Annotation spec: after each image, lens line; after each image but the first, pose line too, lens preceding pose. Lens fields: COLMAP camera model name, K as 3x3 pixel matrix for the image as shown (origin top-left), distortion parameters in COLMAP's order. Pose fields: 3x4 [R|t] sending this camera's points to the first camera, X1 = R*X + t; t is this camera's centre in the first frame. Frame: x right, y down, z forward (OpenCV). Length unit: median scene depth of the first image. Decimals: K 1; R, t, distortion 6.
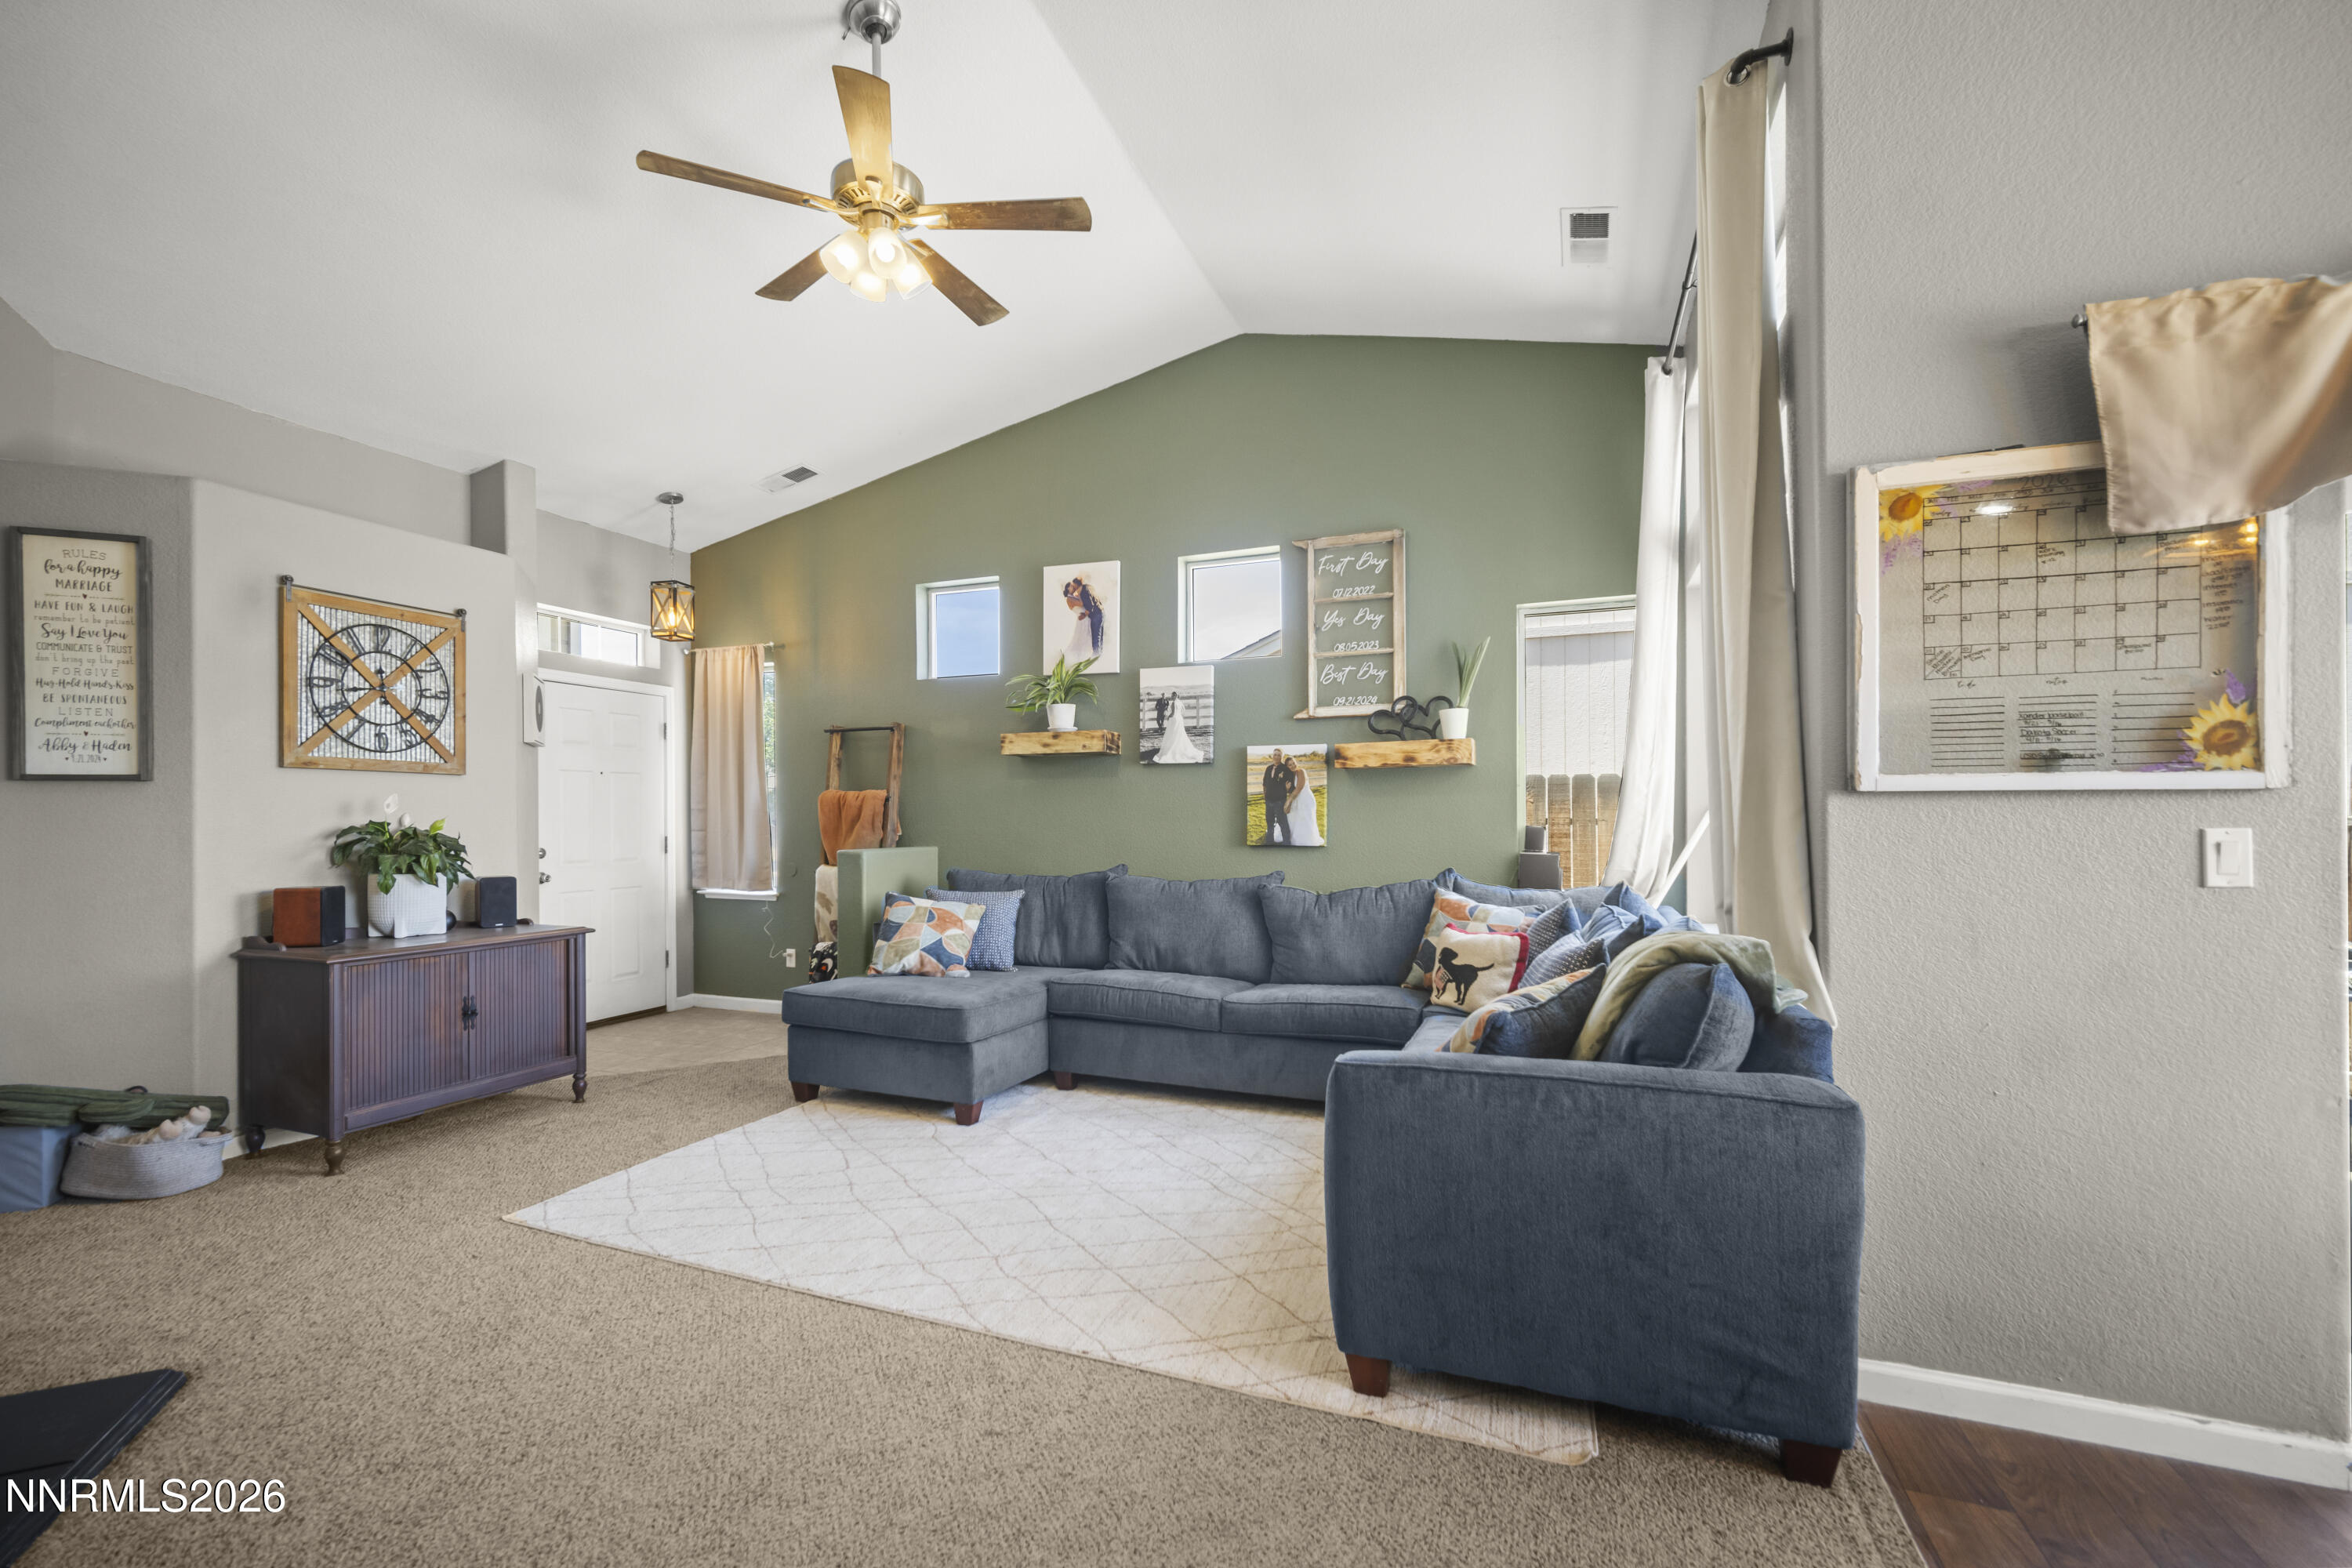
lens RADIAL K [[959.1, 0, 1137.2], [0, 959.1, 817.6], [0, 0, 1]] dist [-0.011945, -0.000012]
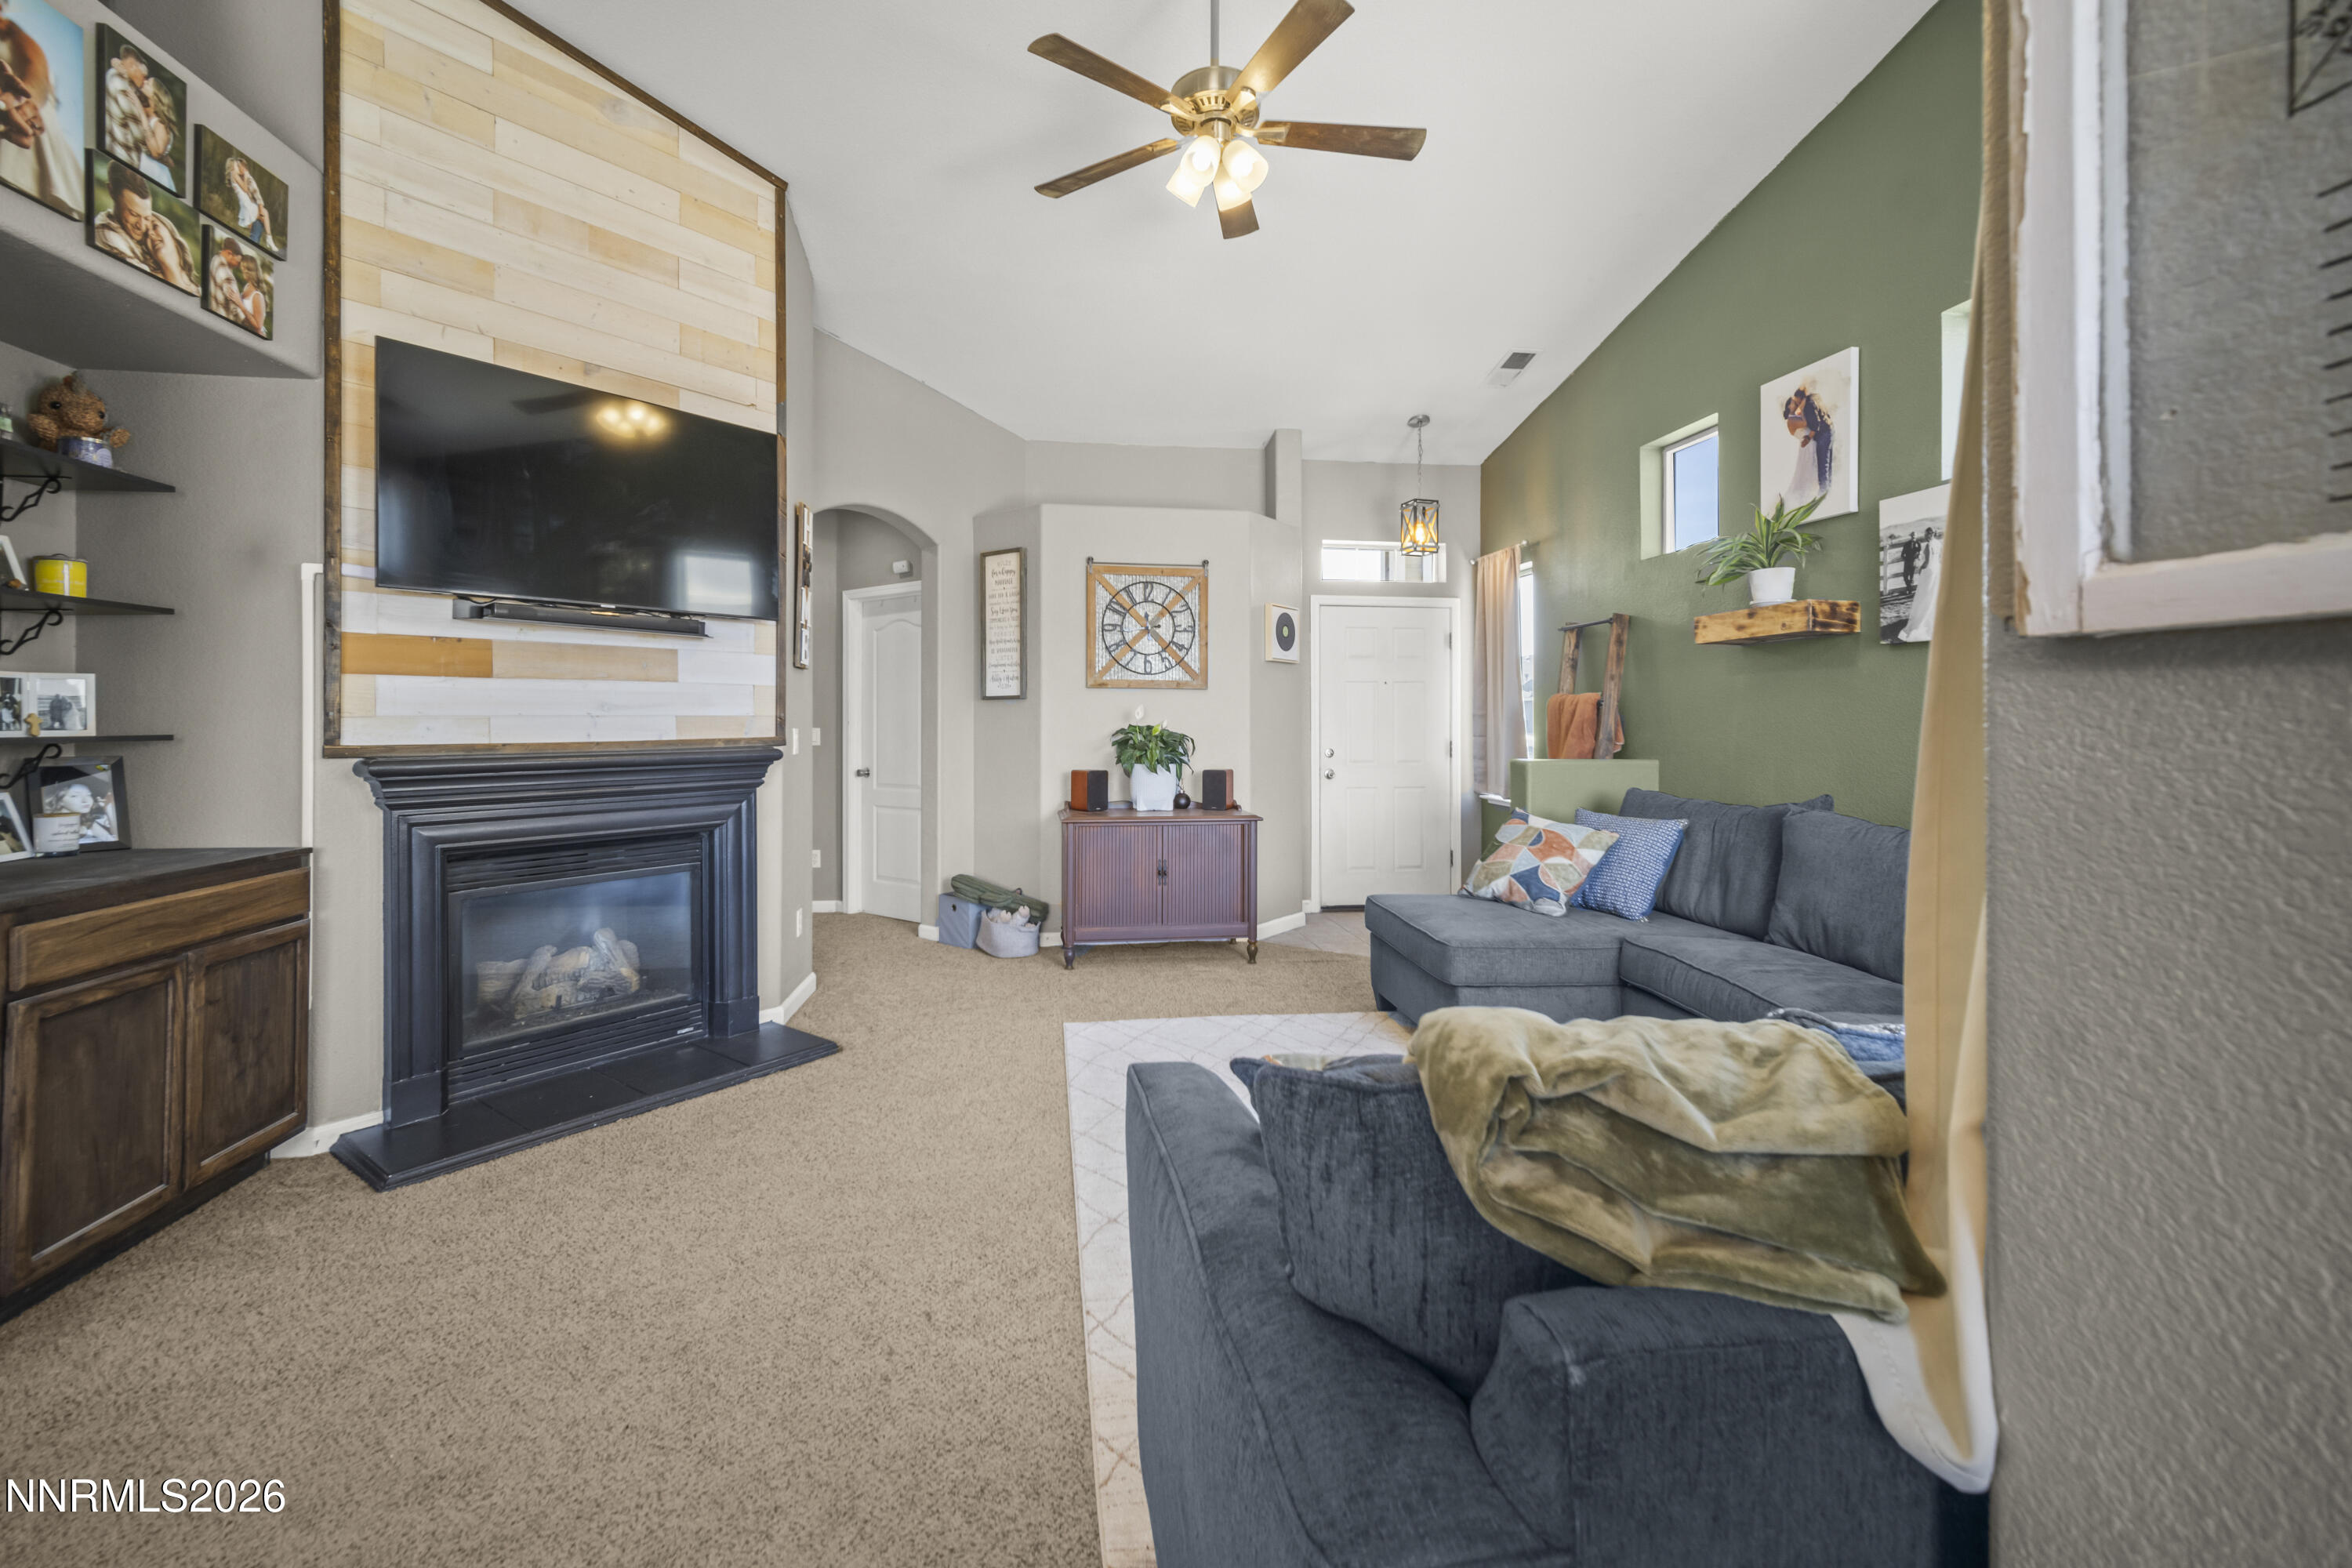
lens RADIAL K [[968.7, 0, 1191.7], [0, 968.7, 719.7], [0, 0, 1]] dist [-0.000449, 0.000158]
pose [[0.520250, 0.001237, -0.854013, 0.400364], [-0.004431, 0.999989, -0.001251, -0.002176], [0.854003, 0.004435, 0.520250, 0.307485]]
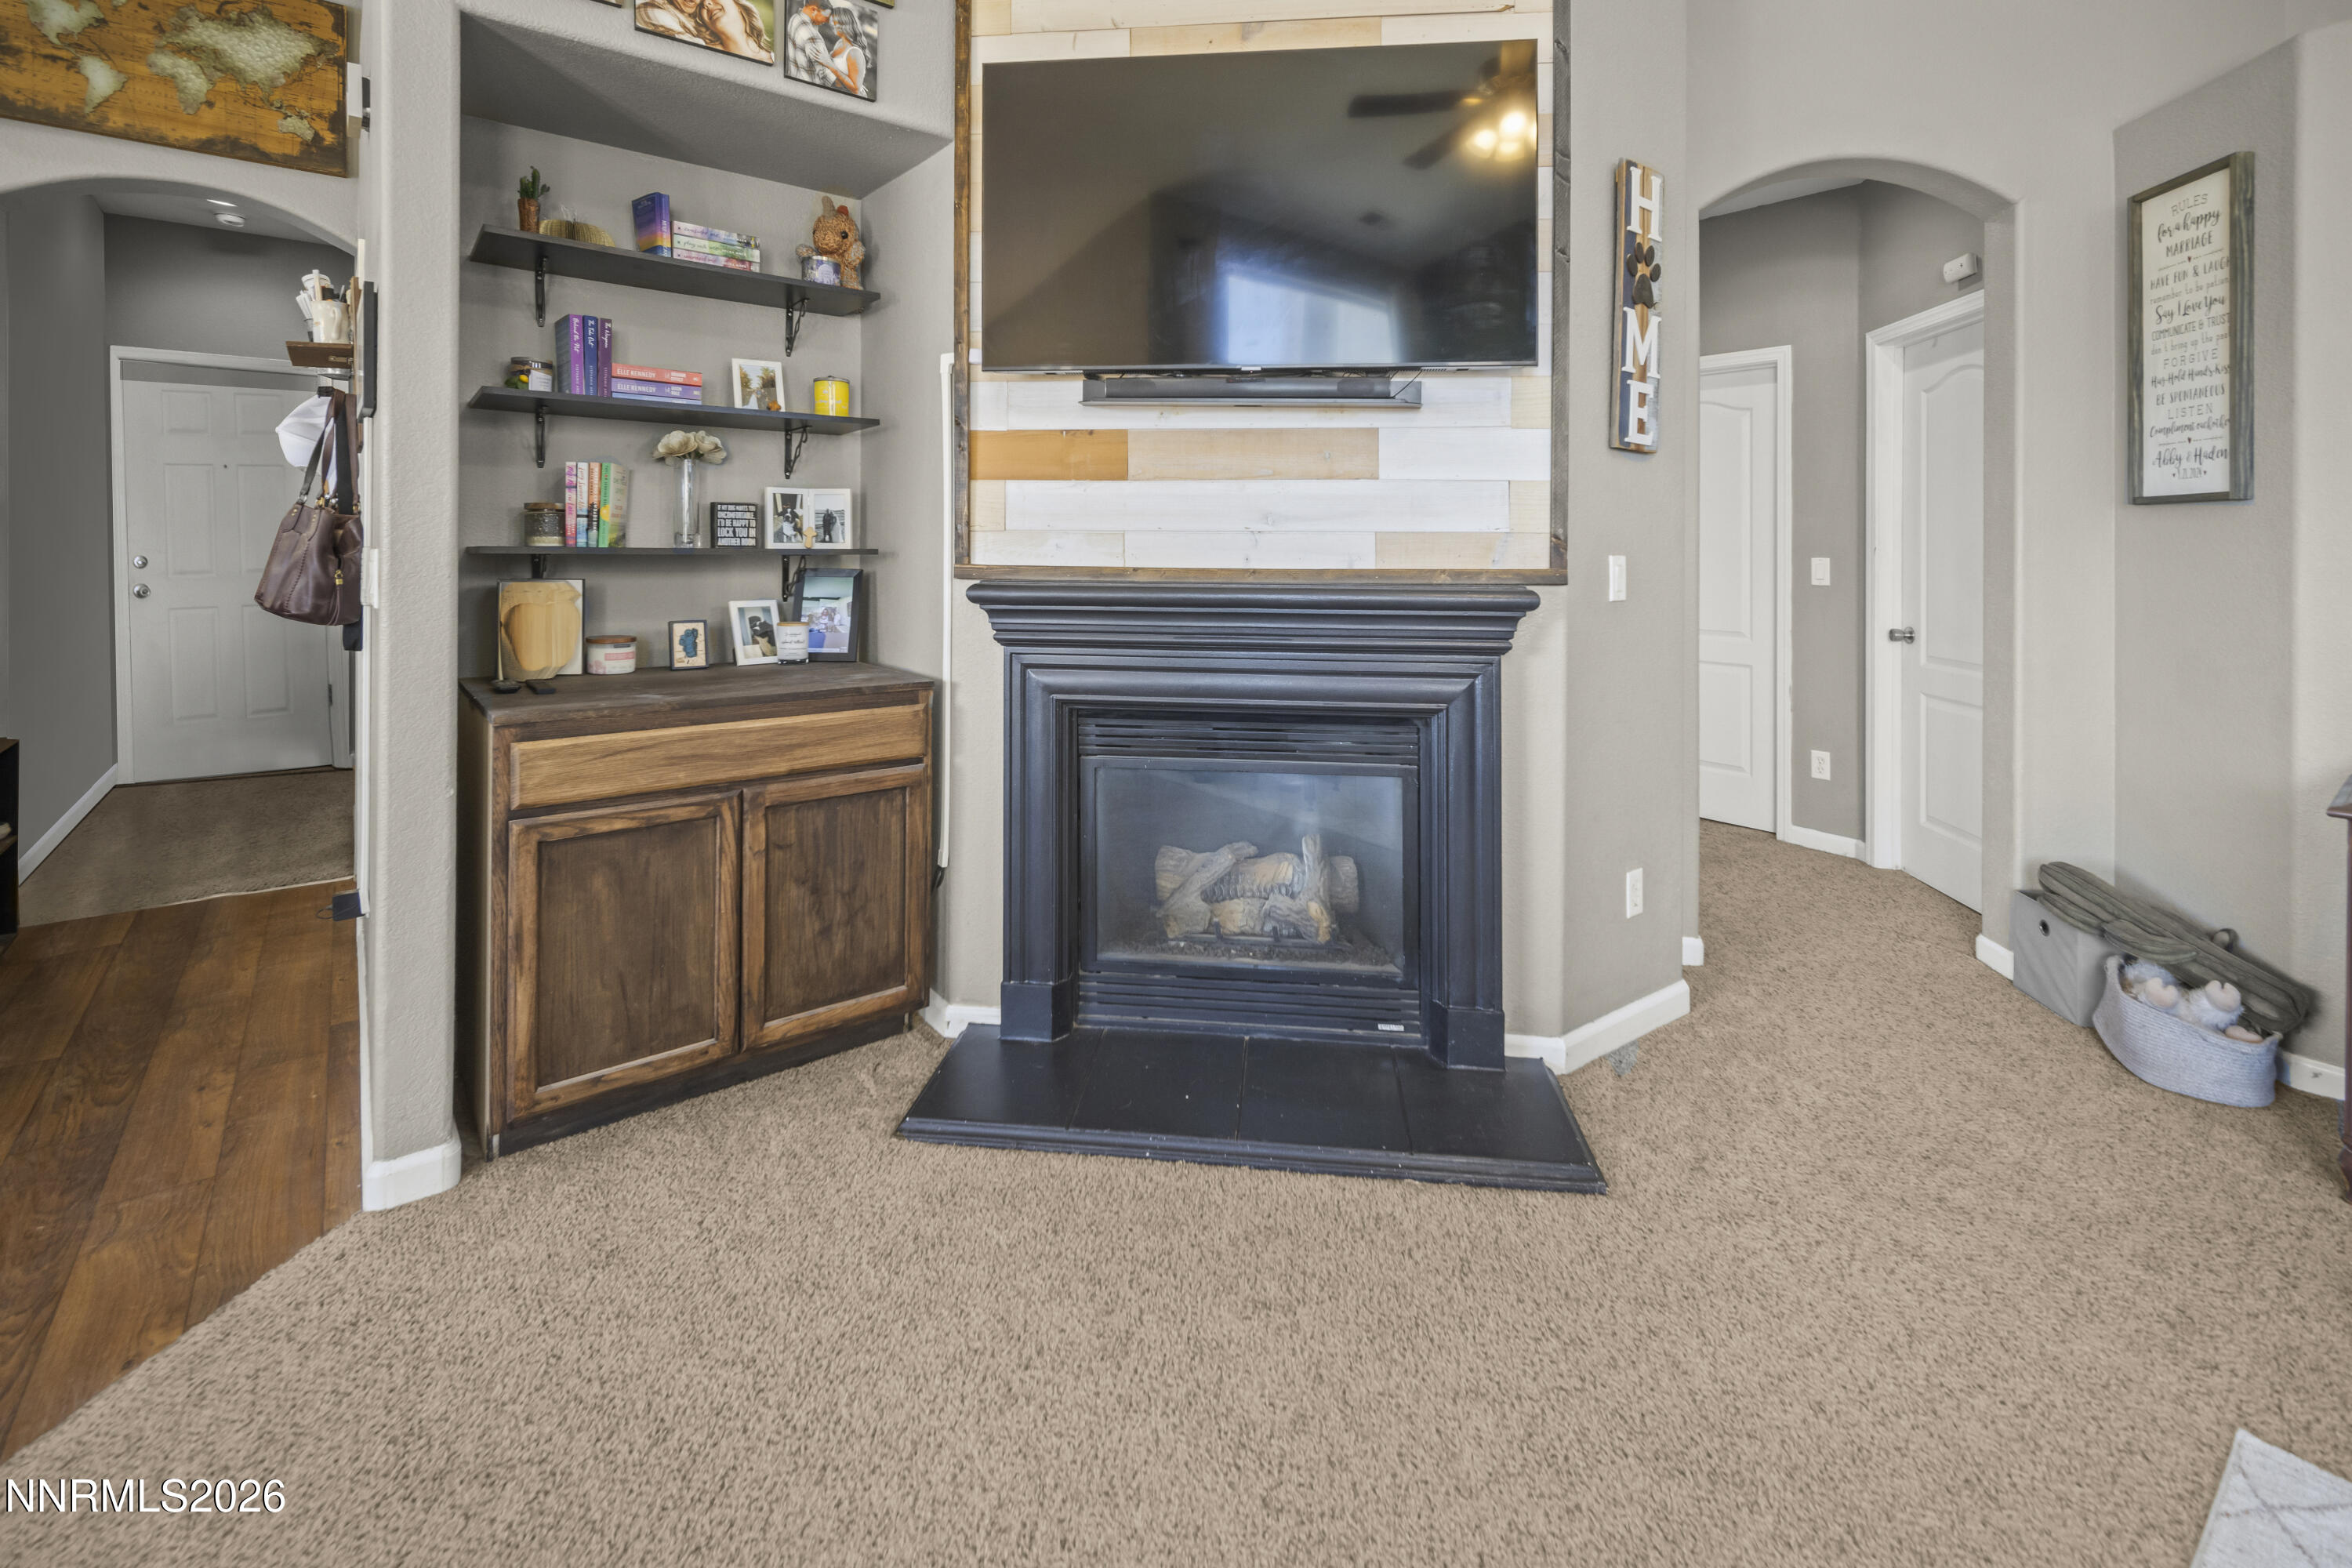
lens RADIAL K [[1059.1, 0, 1177.0], [0, 1059.1, 536.7], [0, 0, 1]] dist [0.001851, 0.000197]
pose [[-0.490433, -0.006101, -0.871458, 0.018555], [-0.013707, 0.999906, 0.000713, -0.001011], [0.871371, 0.012295, -0.490470, 0.554922]]
